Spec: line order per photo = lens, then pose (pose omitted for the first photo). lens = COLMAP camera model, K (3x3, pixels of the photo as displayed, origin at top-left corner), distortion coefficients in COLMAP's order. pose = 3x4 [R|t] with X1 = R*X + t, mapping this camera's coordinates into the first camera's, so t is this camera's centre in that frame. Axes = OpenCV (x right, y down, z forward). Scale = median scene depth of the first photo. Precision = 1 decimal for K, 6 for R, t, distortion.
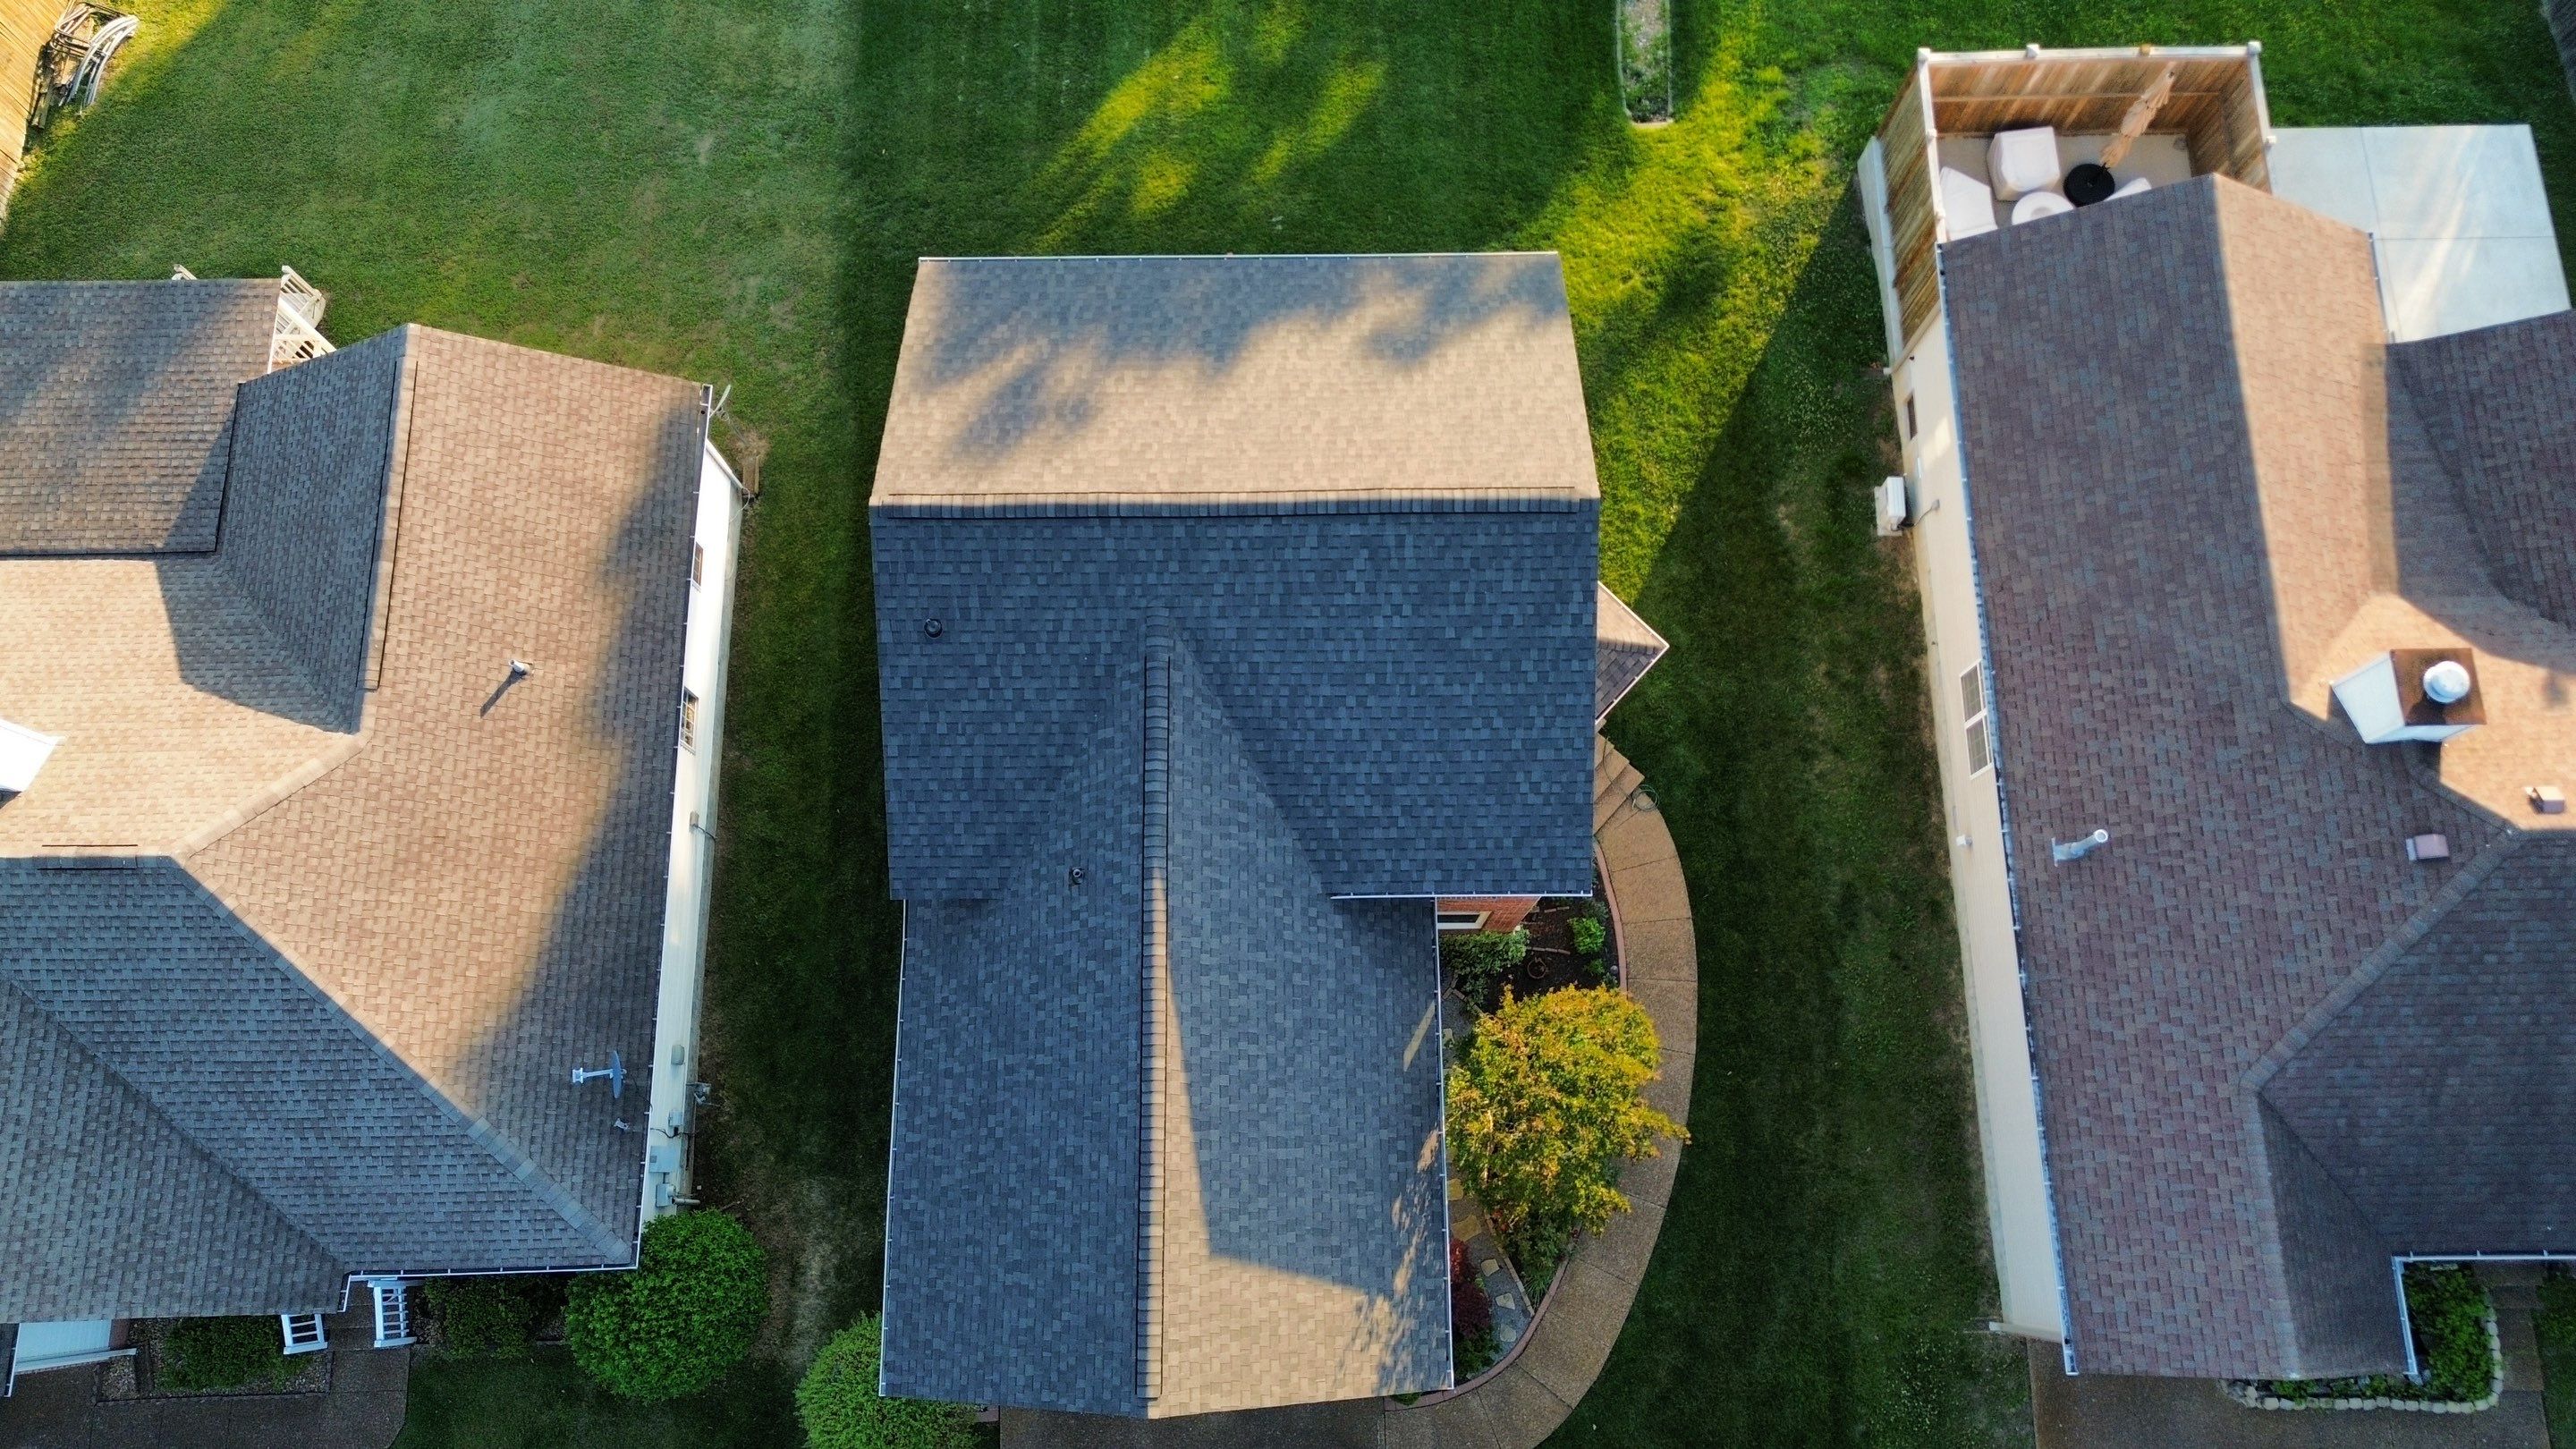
lens RADIAL K [[1815.0, 0, 1299.3], [0, 1815.0, 713.3], [0, 0, 1]] dist [0.068017, -0.059121]
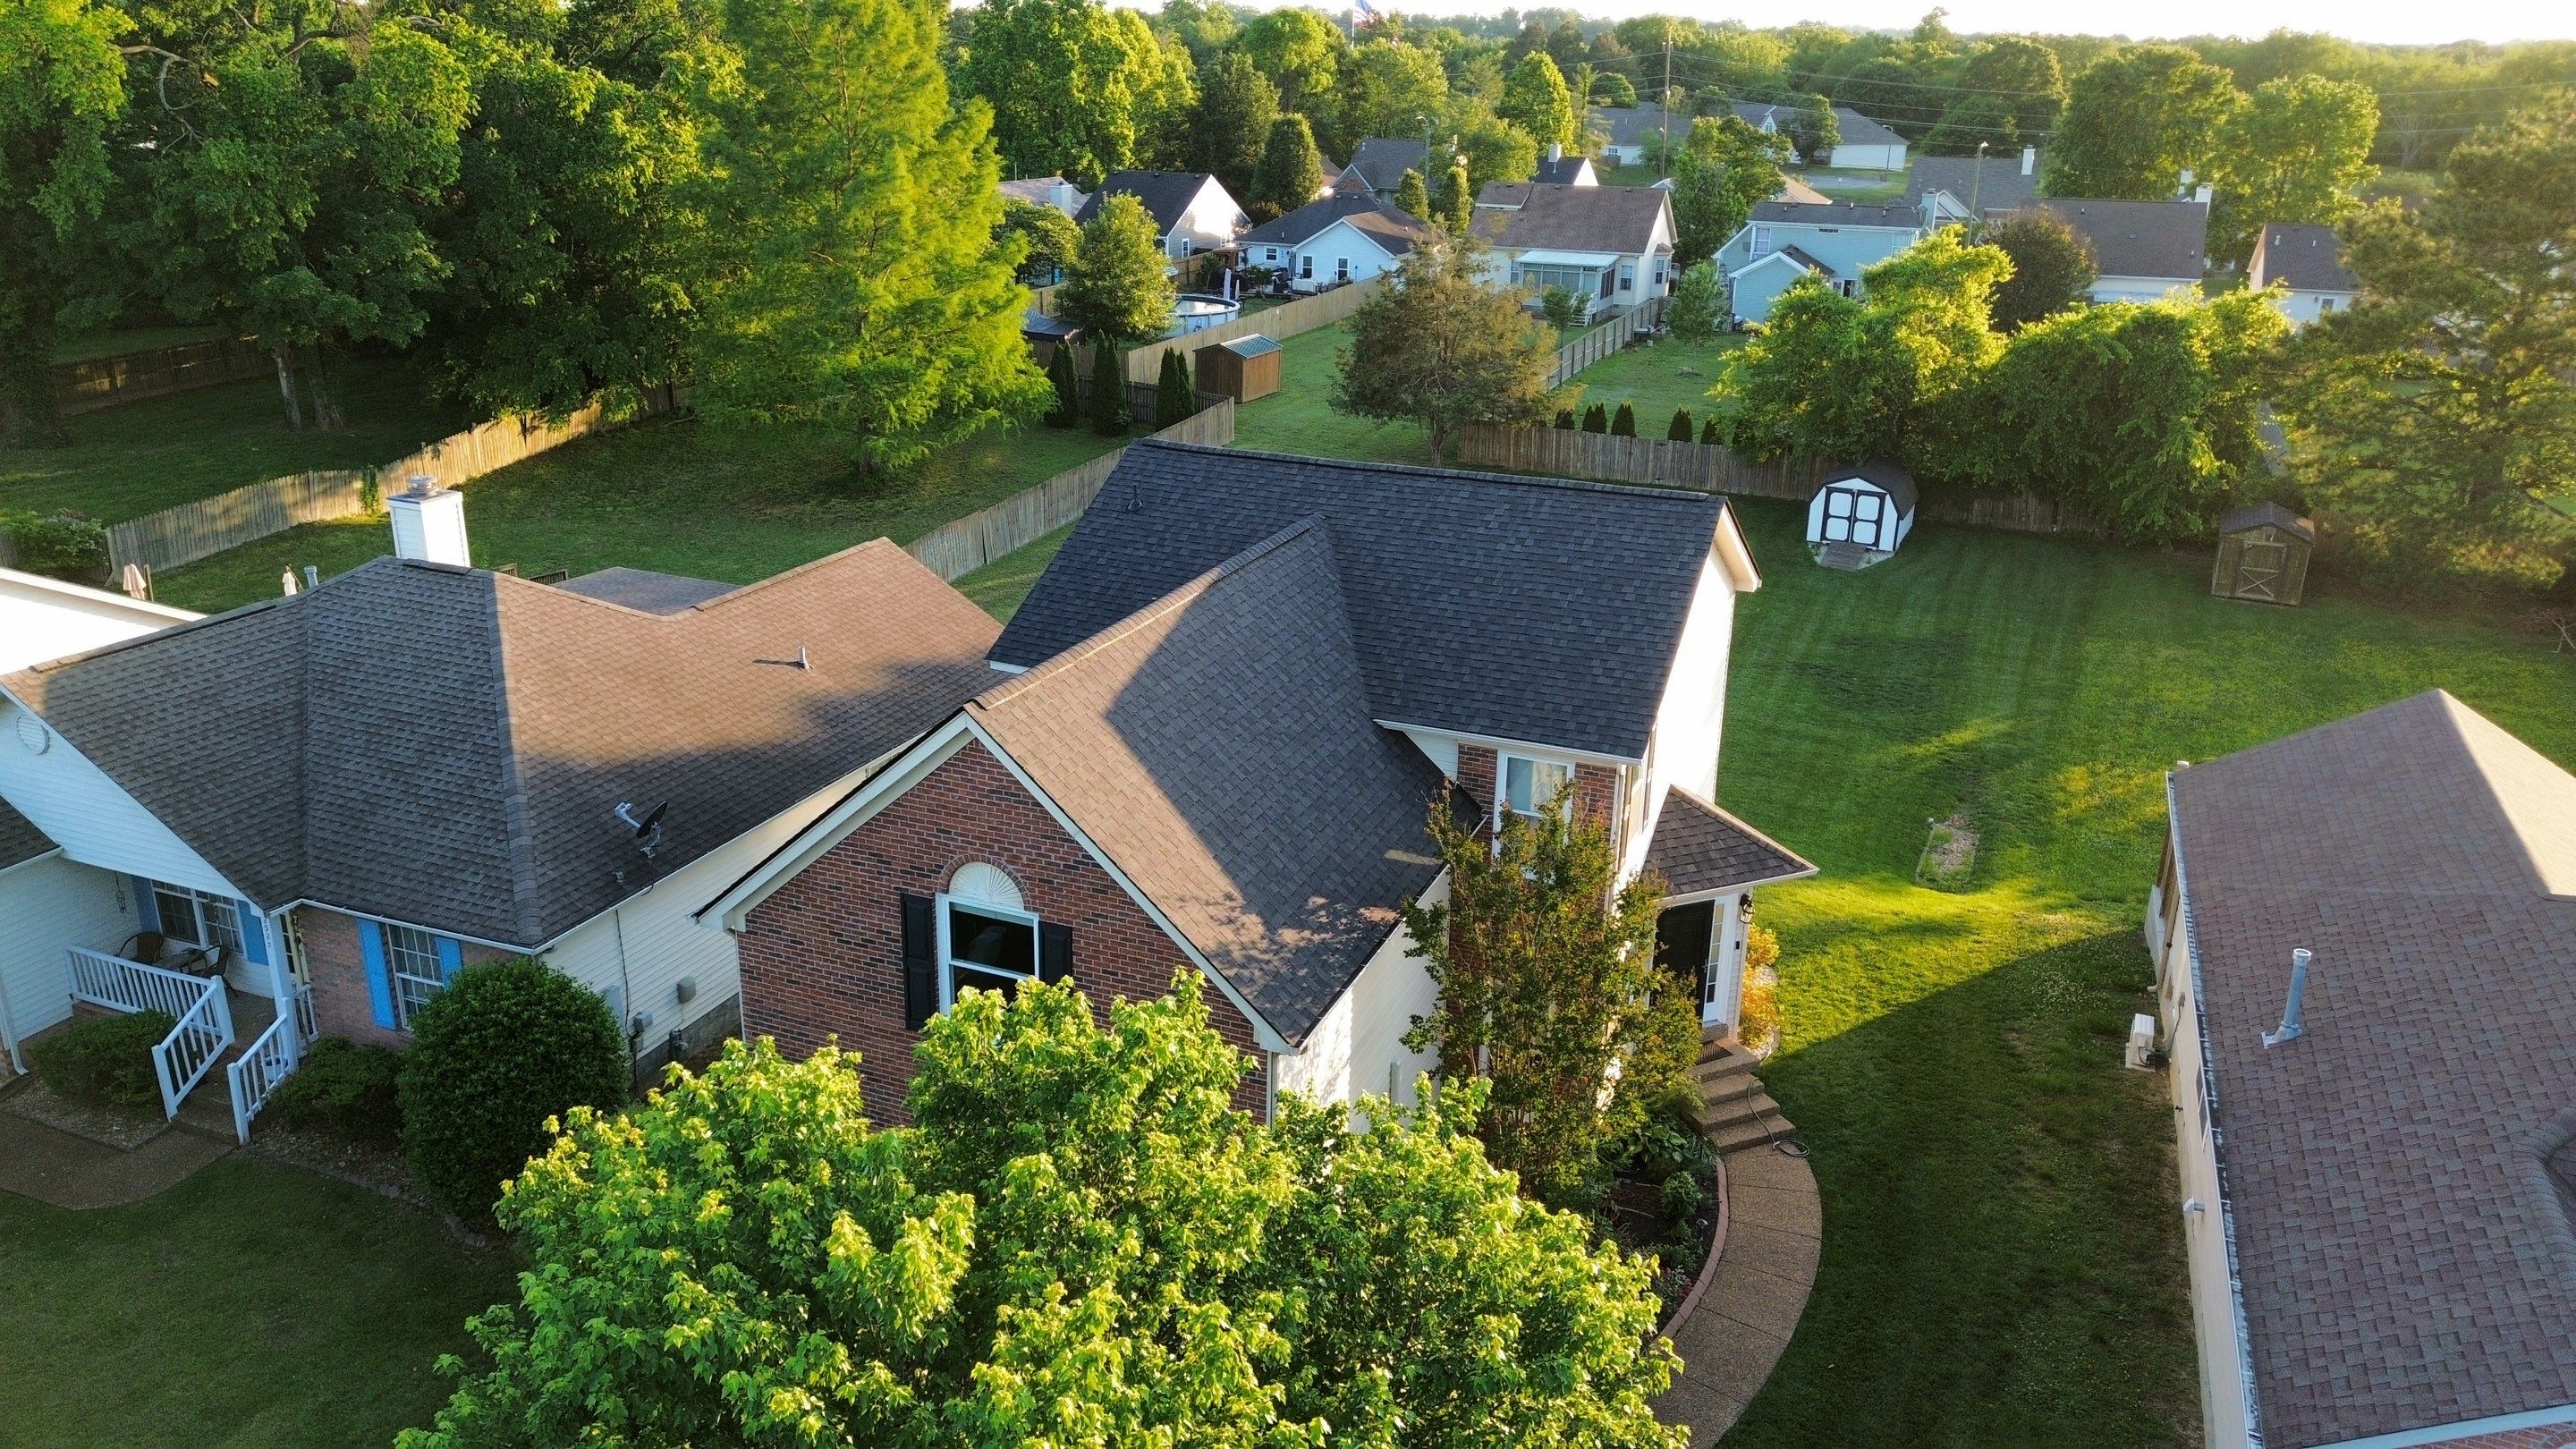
lens RADIAL K [[1815.0, 0, 1305.9], [0, 1815.0, 723.0], [0, 0, 1]] dist [0.068017, -0.059121]
pose [[0.923133, 0.144100, -0.356454, 0.310833], [-0.375272, 0.539382, -0.753815, 0.798939], [0.083640, 0.829640, 0.551999, 0.437400]]
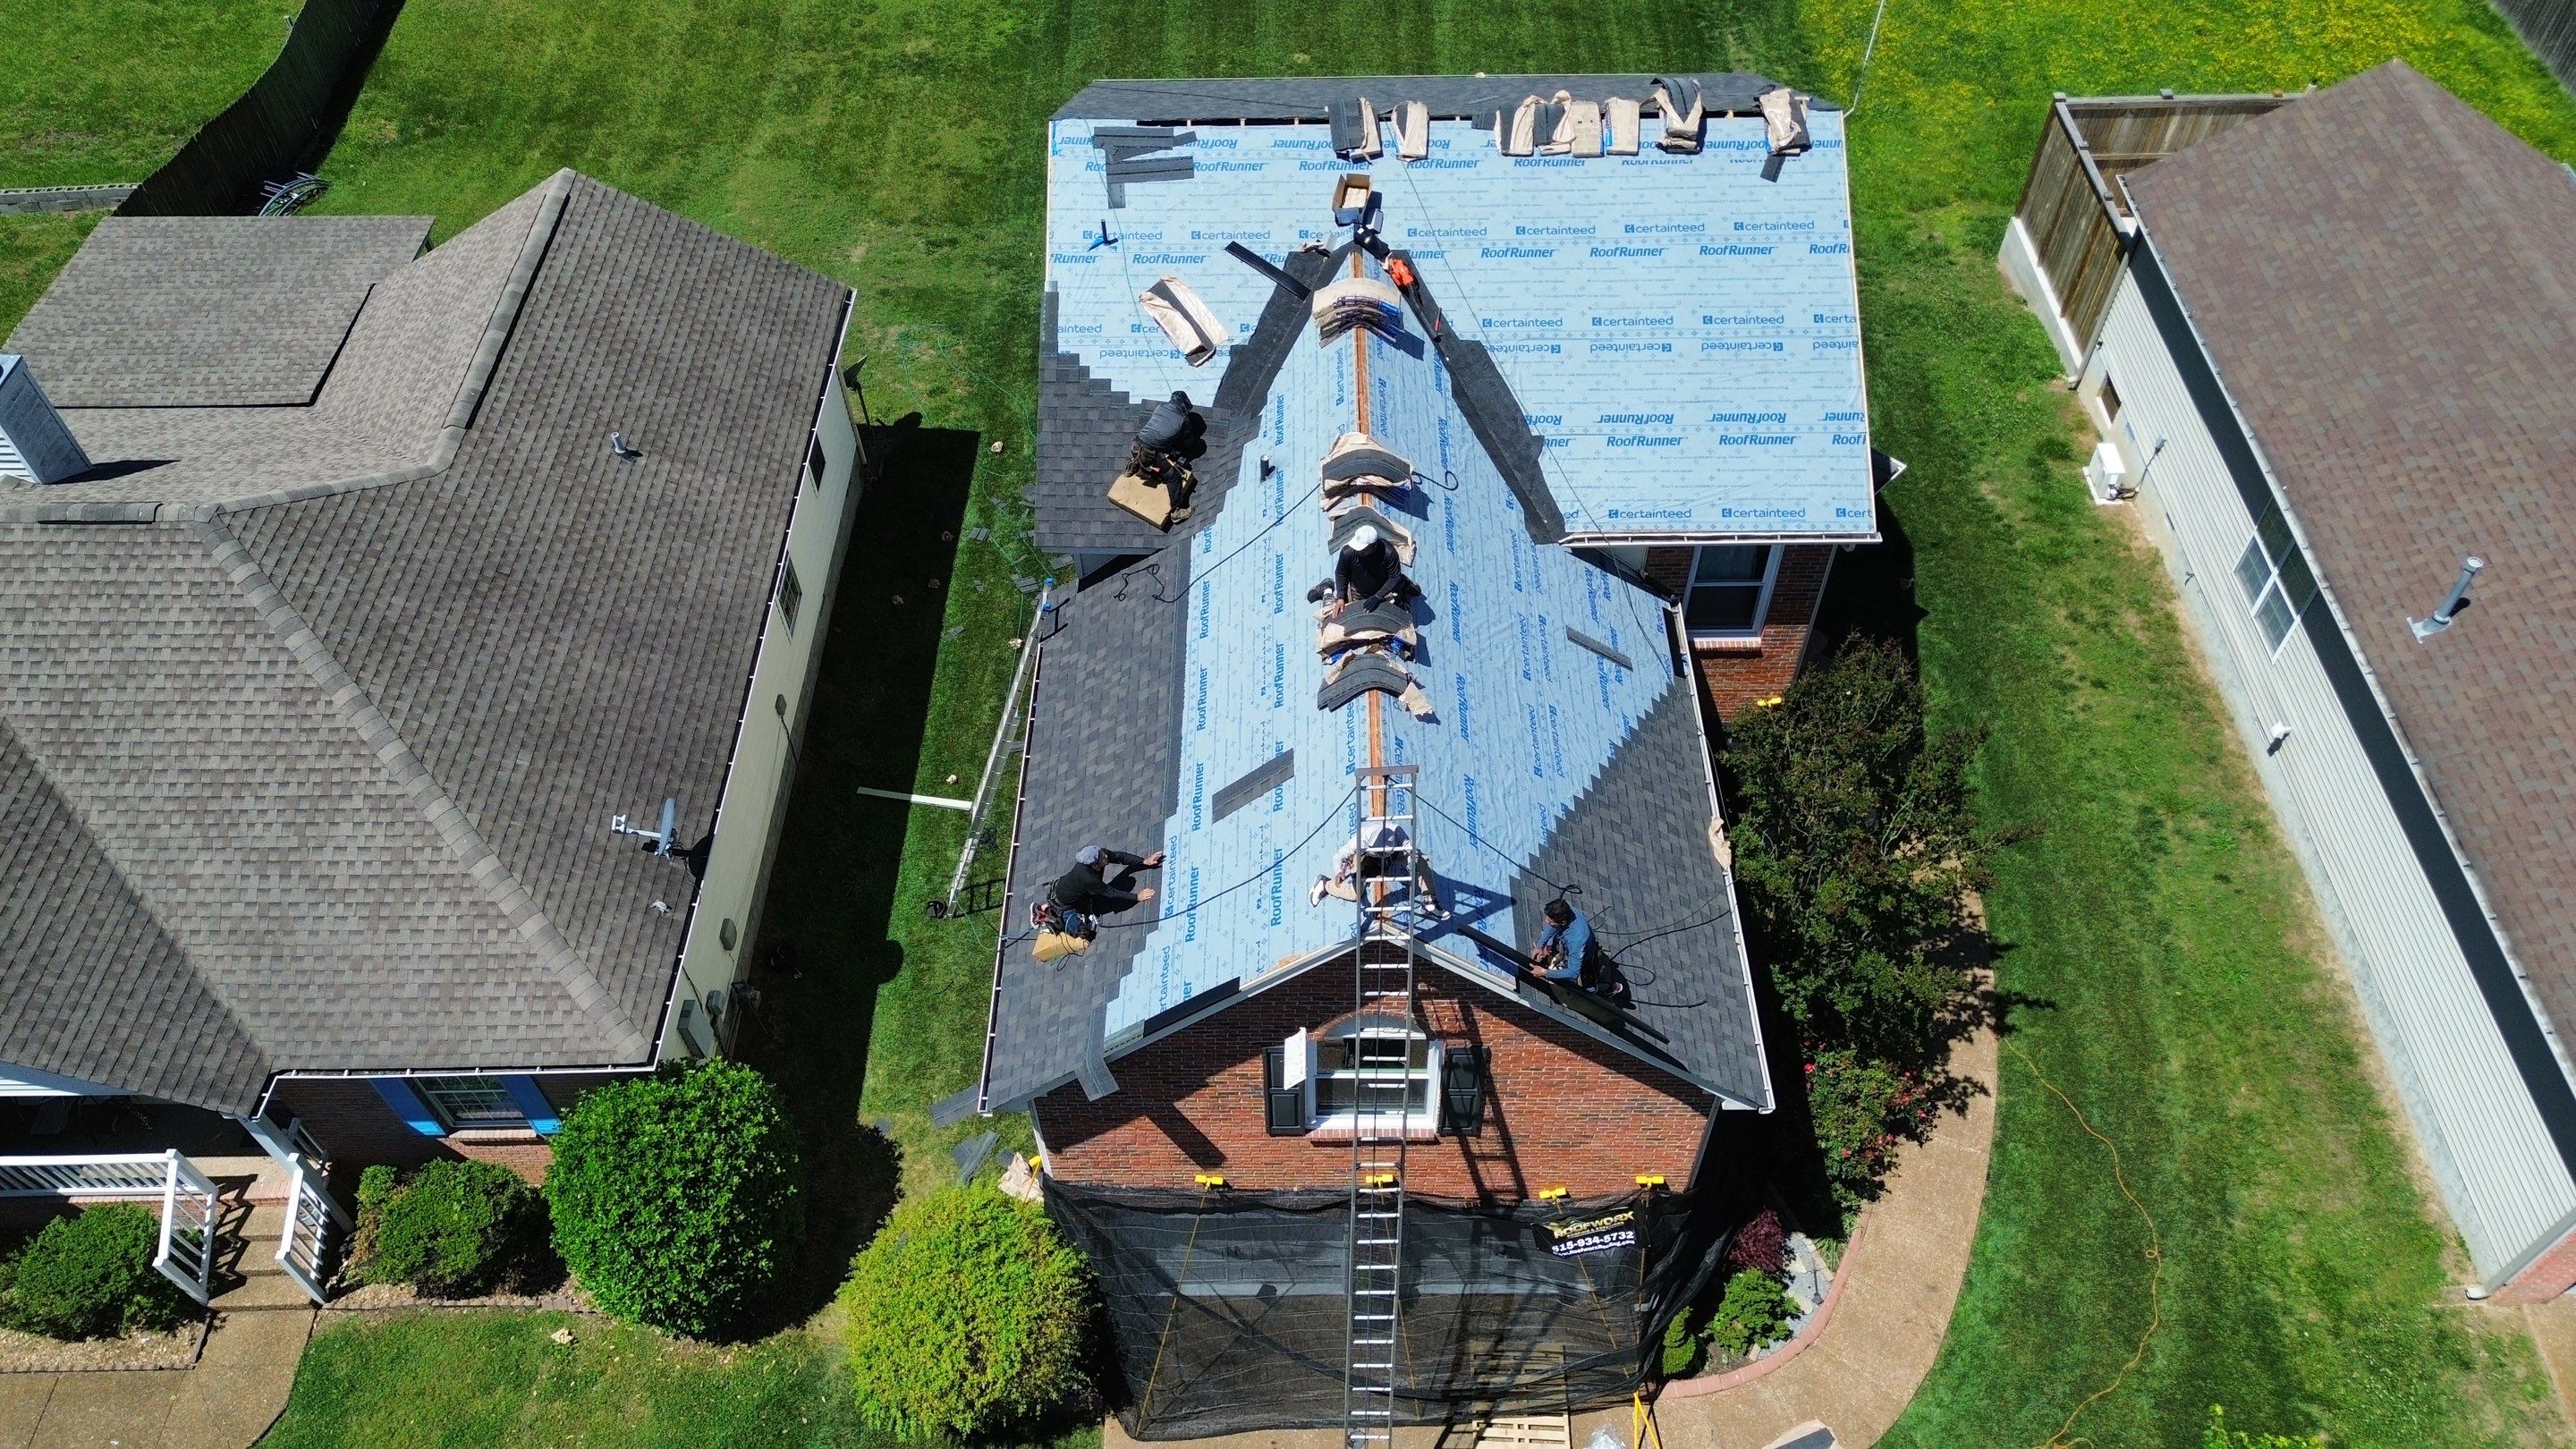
lens RADIAL K [[1815.0, 0, 1298.6], [0, 1815.0, 713.9], [0, 0, 1]] dist [0.068017, -0.059121]
pose [[0.999816, -0.001154, -0.019143, -0.081999], [-0.006981, 0.907805, -0.419334, 0.490867], [0.017862, 0.419391, 0.907630, 0.261908]]
